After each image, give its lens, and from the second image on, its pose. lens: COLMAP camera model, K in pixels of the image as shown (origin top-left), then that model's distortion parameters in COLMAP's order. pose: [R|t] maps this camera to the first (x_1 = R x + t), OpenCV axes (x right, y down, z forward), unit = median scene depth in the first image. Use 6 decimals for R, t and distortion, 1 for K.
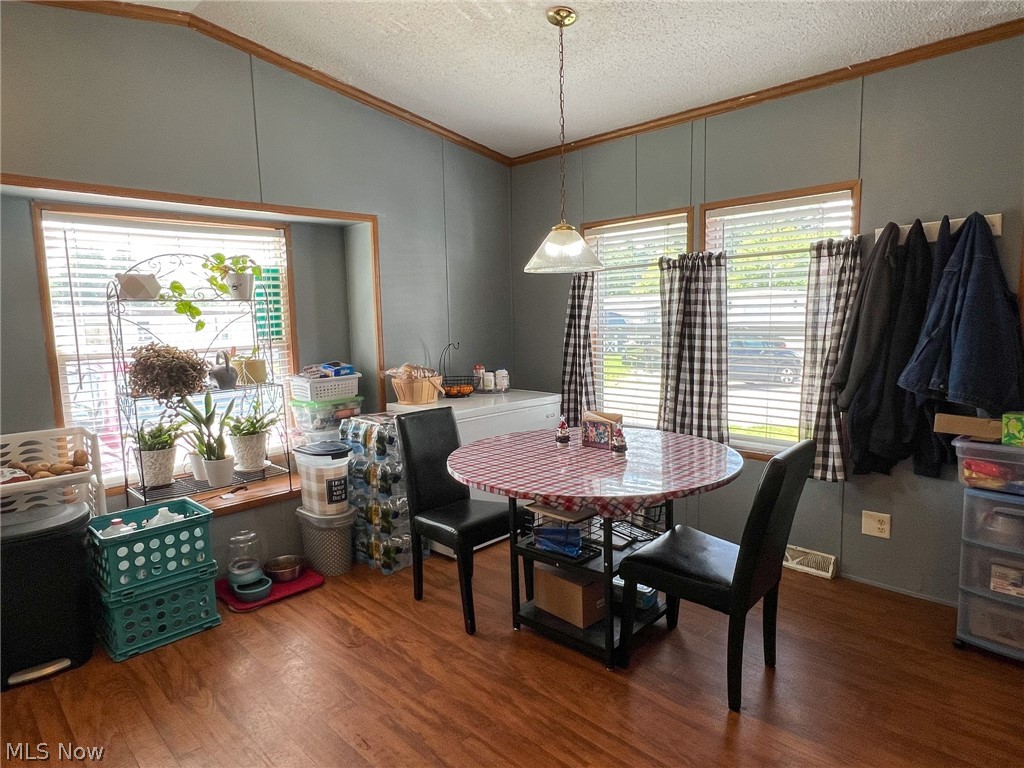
lens RADIAL K [[599.6, 0, 508.5], [0, 599.6, 379.3], [0, 0, 1]] dist [-0.003612, -0.000360]
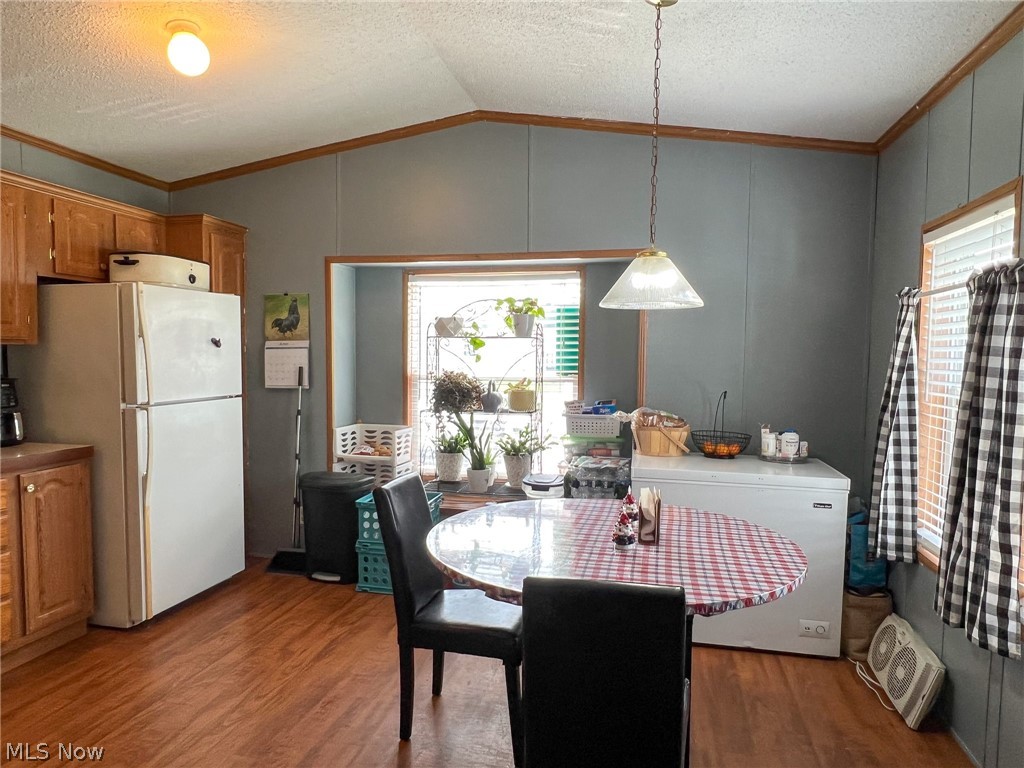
lens RADIAL K [[659.0, 0, 516.1], [0, 659.0, 380.8], [0, 0, 1]] dist [-0.002105, -0.004729]
pose [[0.523756, 0.069698, -0.849012, 0.666917], [-0.114677, 0.993344, 0.010802, -0.066180], [0.844114, 0.091705, 0.528262, 0.359123]]
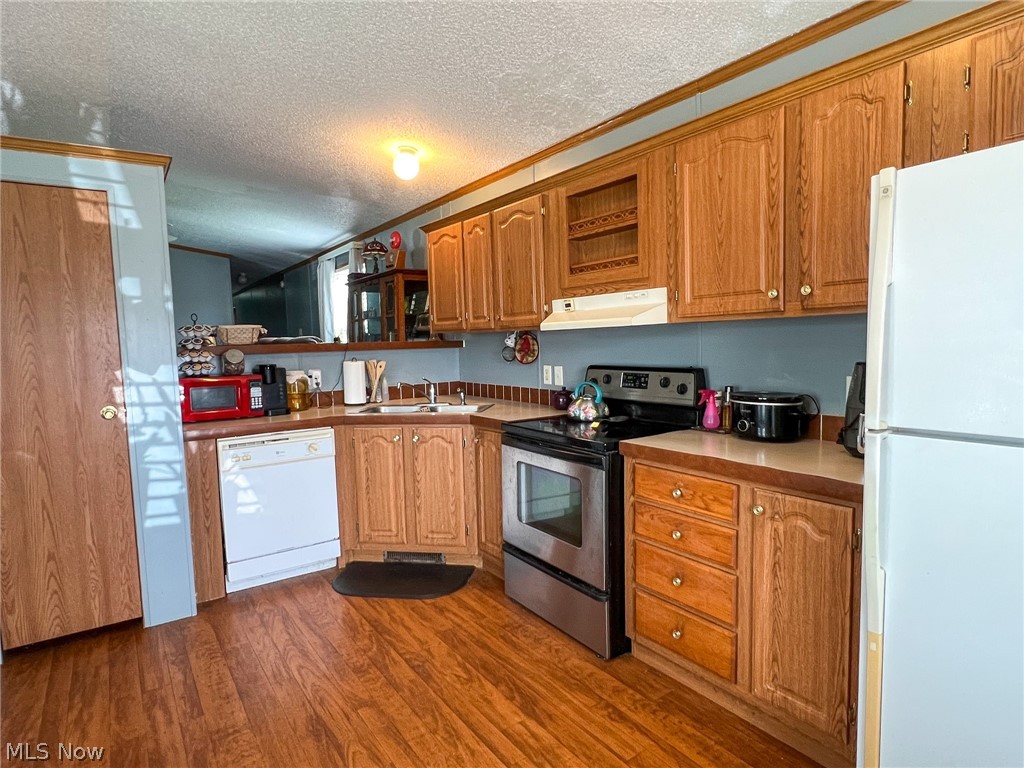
lens RADIAL K [[573.7, 0, 511.5], [0, 573.7, 388.4], [0, 0, 1]] dist [-0.003331, -0.000669]
pose [[-0.984769, 0.034599, 0.170393, -0.318648], [0.066216, 0.980780, 0.183537, -0.075239], [-0.160768, 0.192024, -0.968132, 0.871596]]
